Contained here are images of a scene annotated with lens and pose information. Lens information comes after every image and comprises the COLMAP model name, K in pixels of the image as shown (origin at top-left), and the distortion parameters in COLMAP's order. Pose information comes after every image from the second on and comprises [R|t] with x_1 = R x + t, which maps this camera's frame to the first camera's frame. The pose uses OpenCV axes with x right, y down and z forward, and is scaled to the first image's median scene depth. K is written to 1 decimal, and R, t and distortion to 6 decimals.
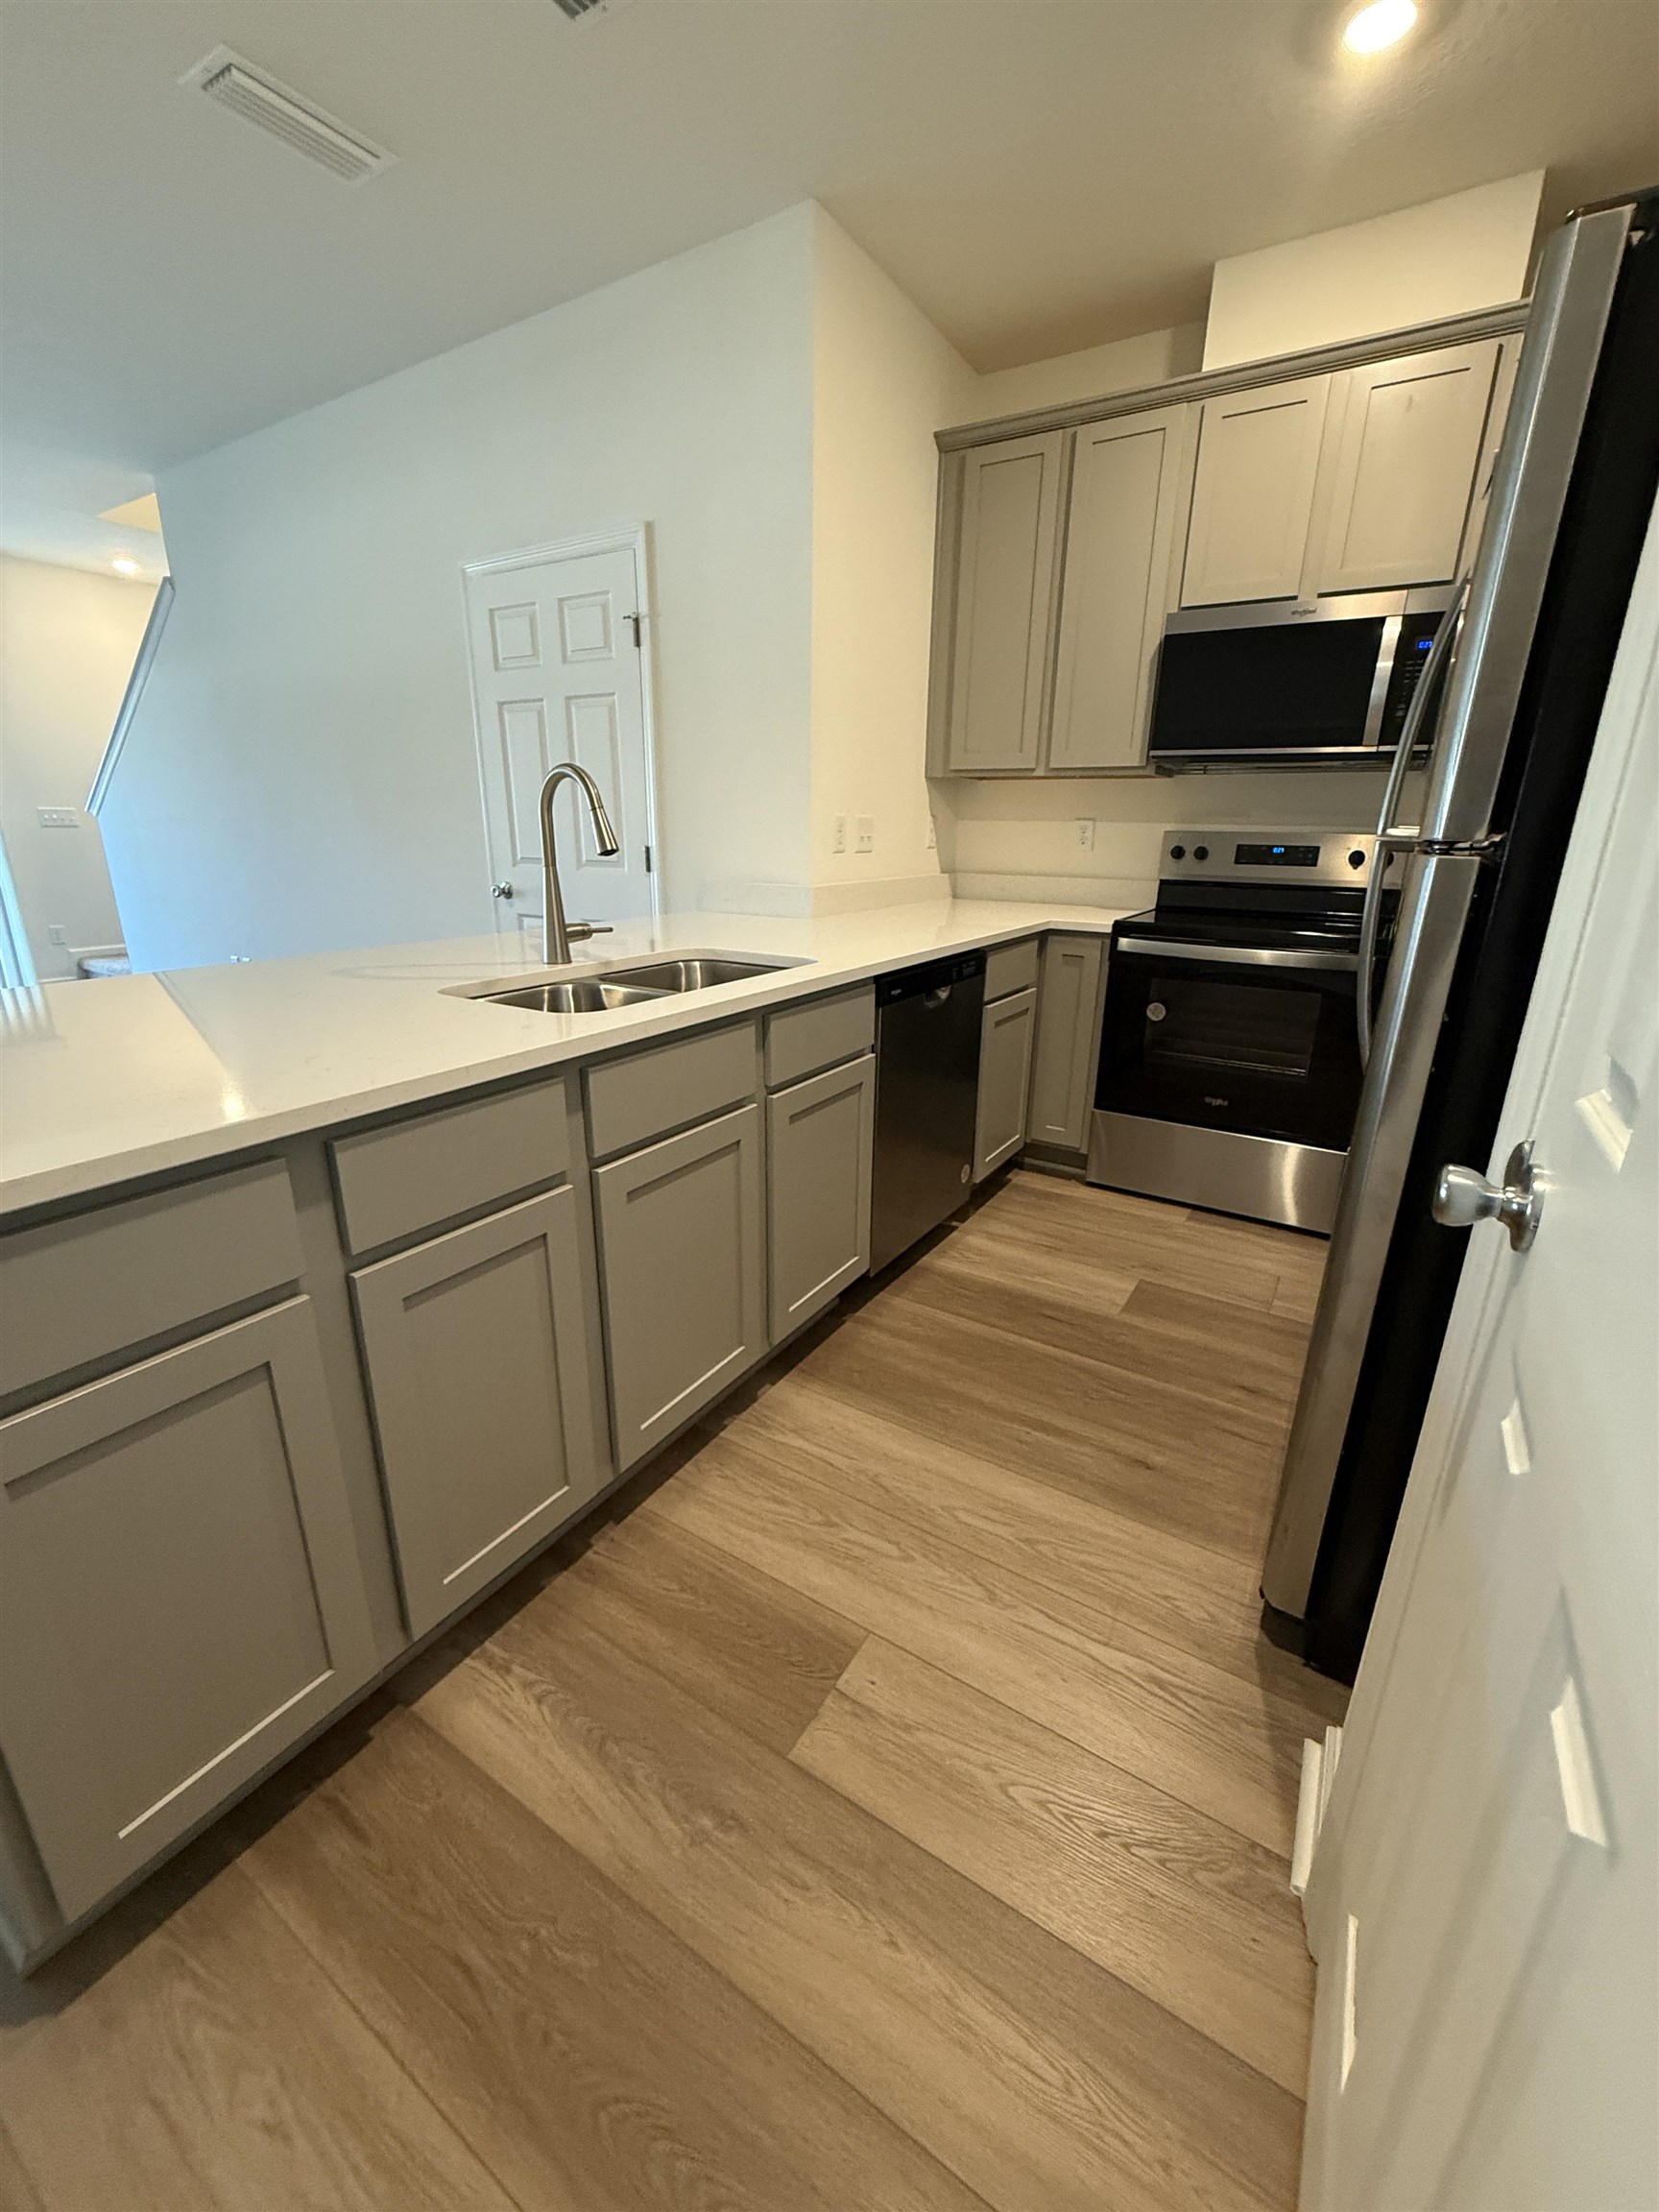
lens RADIAL K [[882.3, 0, 828.4], [0, 882.3, 1098.5], [0, 0, 1]] dist [0.001795, 0.000293]
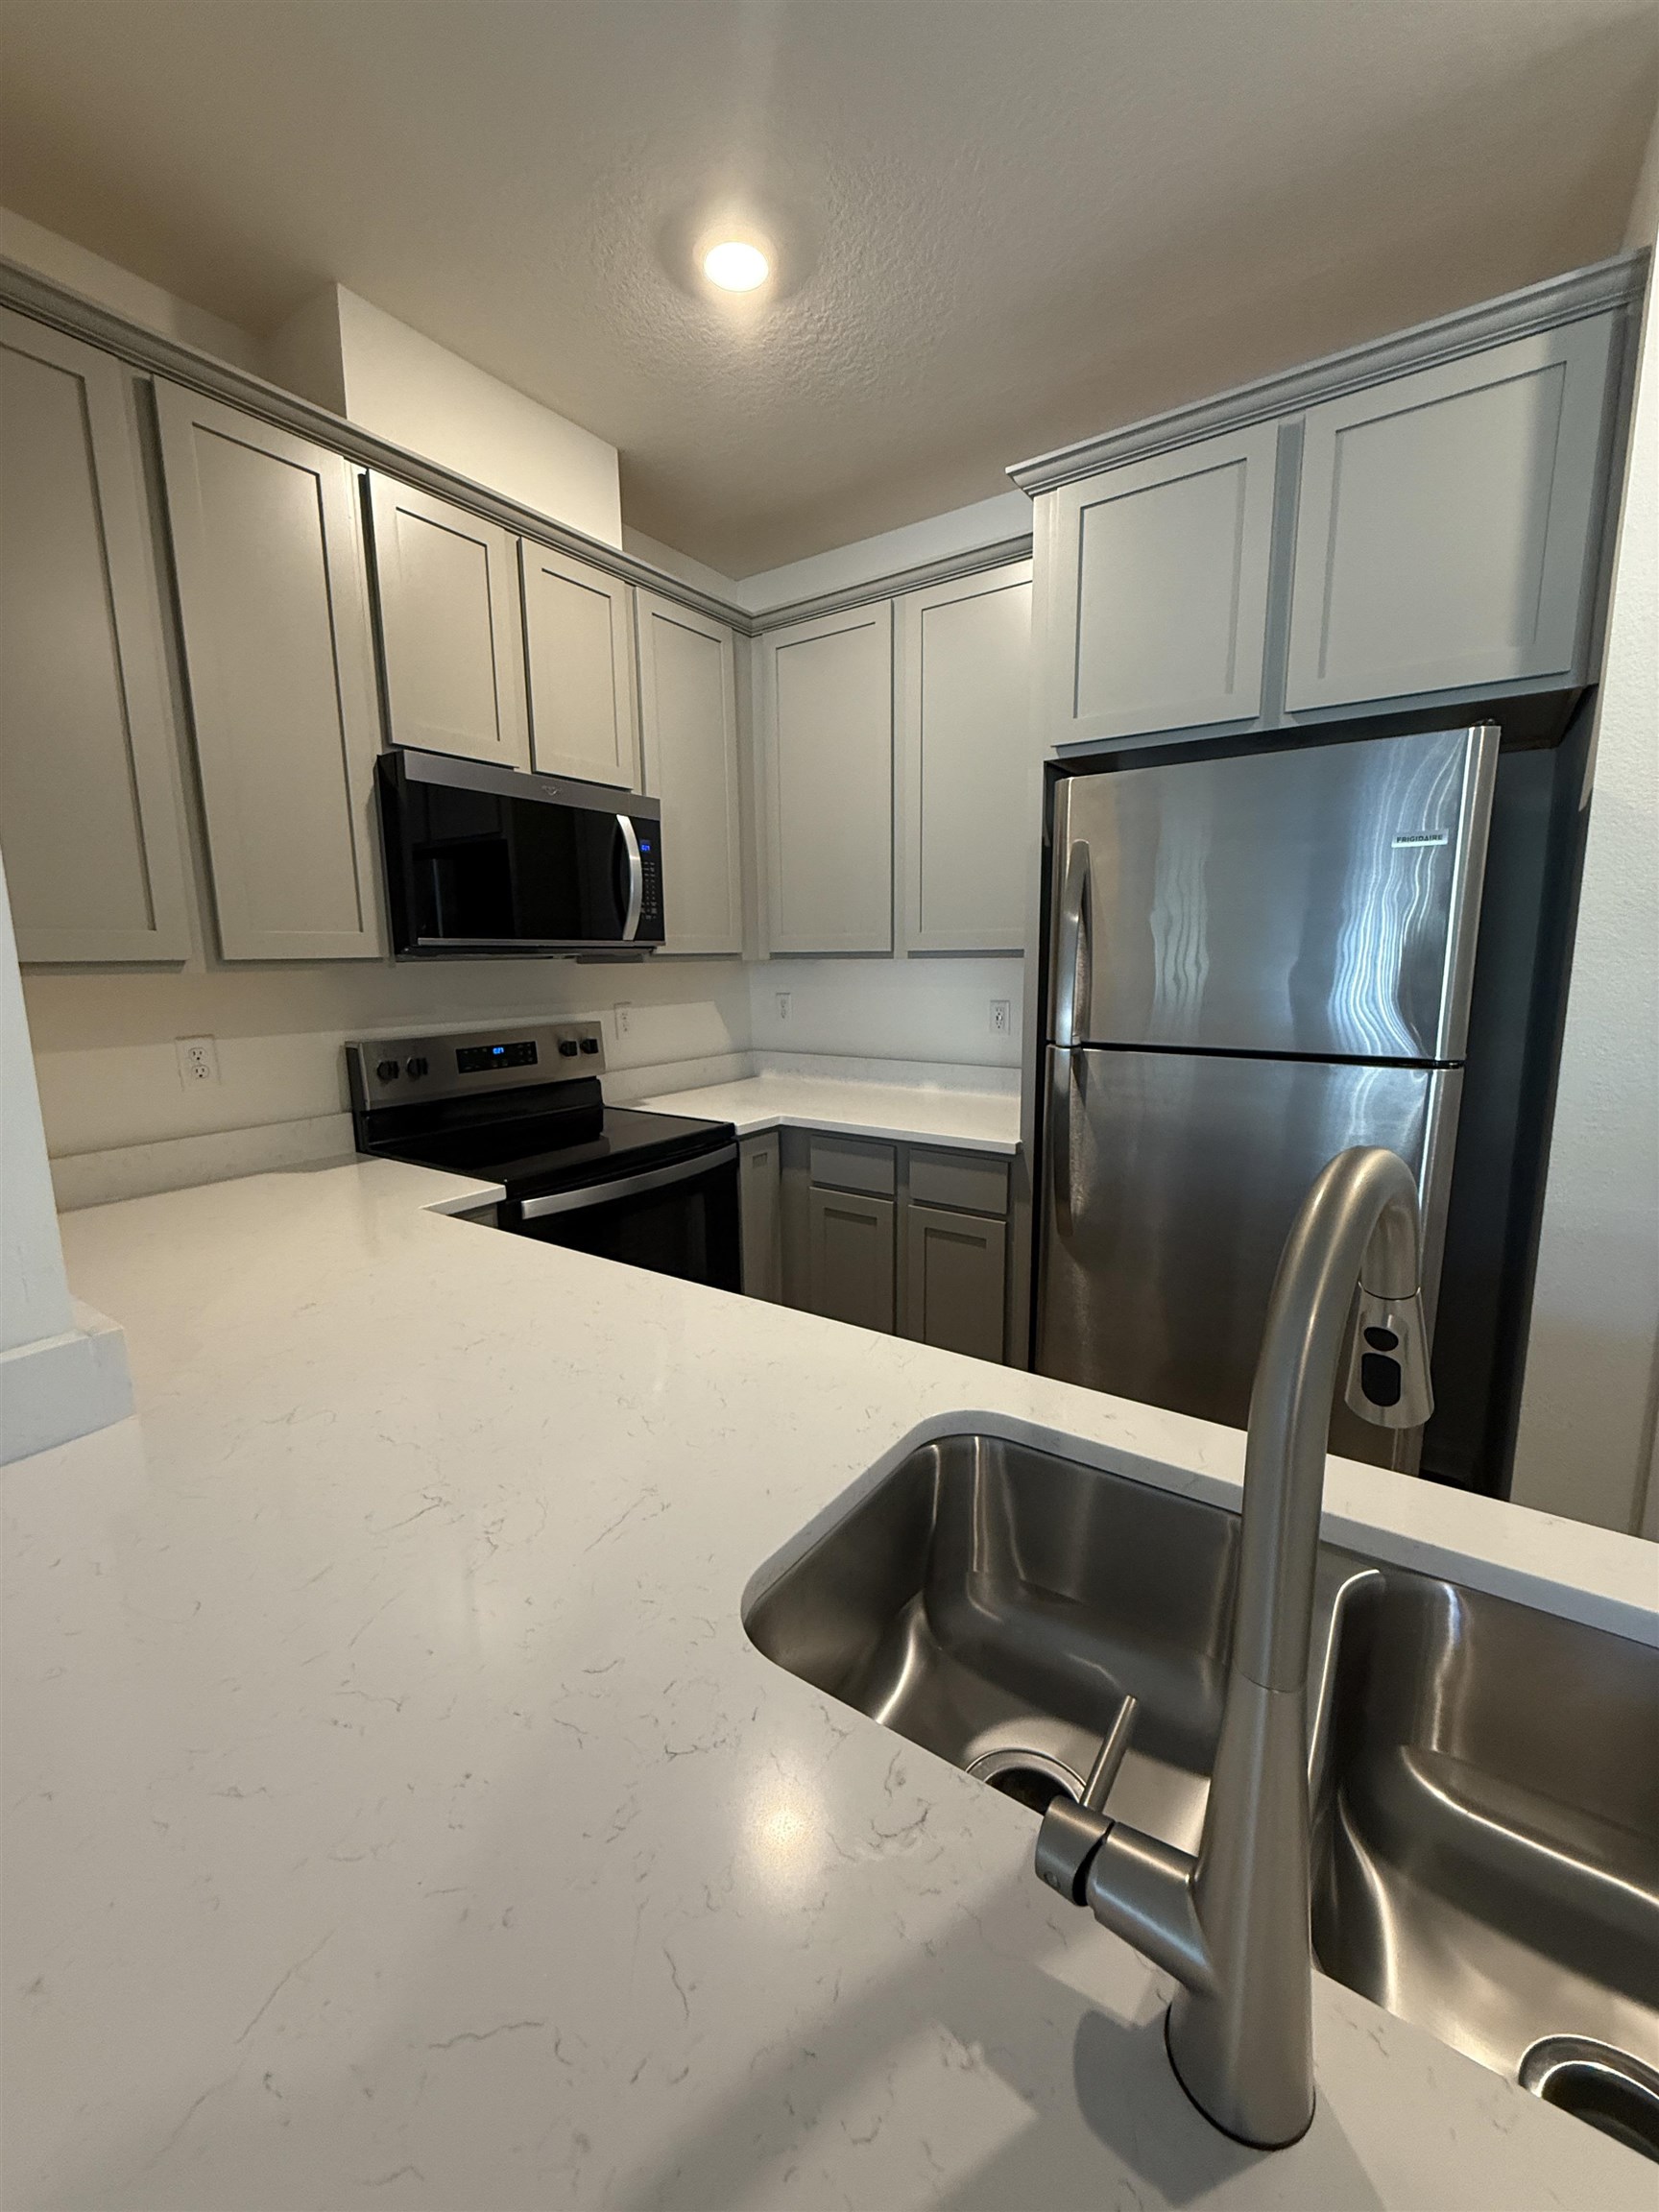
lens RADIAL K [[882.3, 0, 828.4], [0, 882.3, 1098.5], [0, 0, 1]] dist [0.001795, 0.000293]
pose [[0.047034, -0.178669, 0.982784, -0.357884], [0.311633, 0.937392, 0.155503, -0.320499], [-0.949038, 0.298954, 0.099769, 0.748717]]
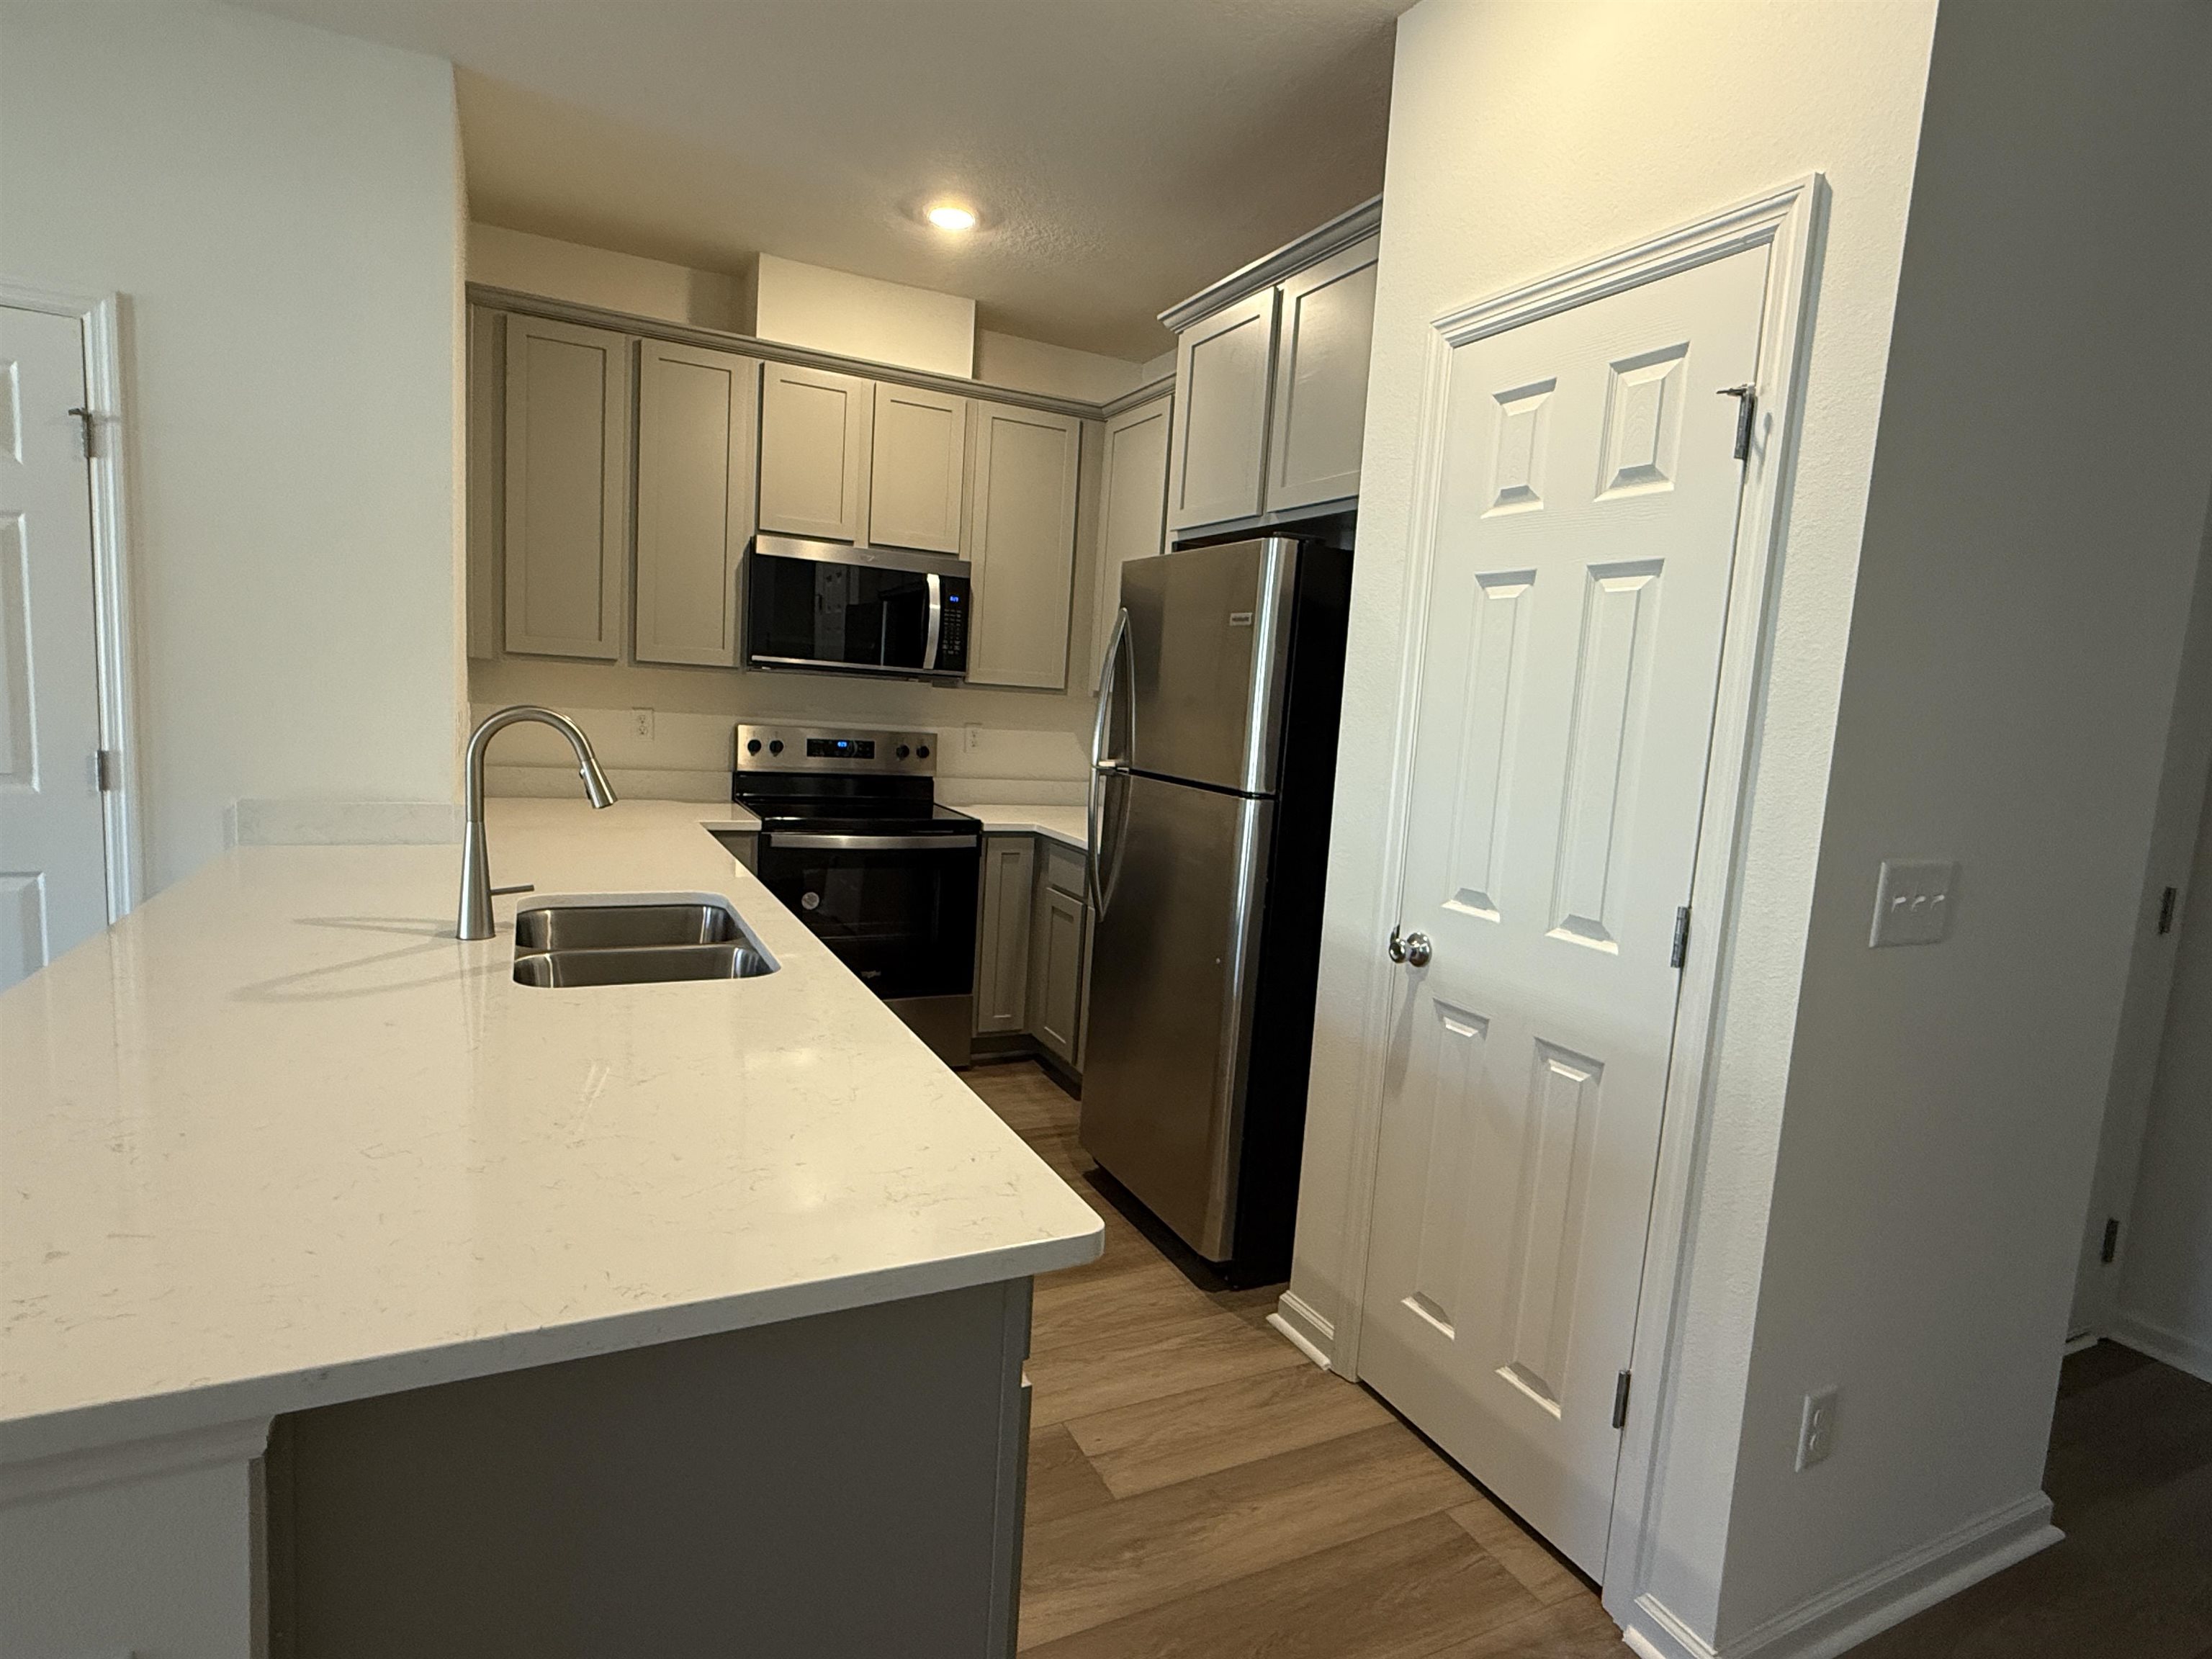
lens RADIAL K [[1158.0, 0, 1093.7], [0, 1158.0, 825.1], [0, 0, 1]] dist [0.023592, 0.000369]
pose [[0.529499, -0.077019, 0.844807, -0.670645], [0.198441, 0.979485, -0.035079, -0.078740], [-0.824774, 0.186218, 0.533920, -0.031876]]
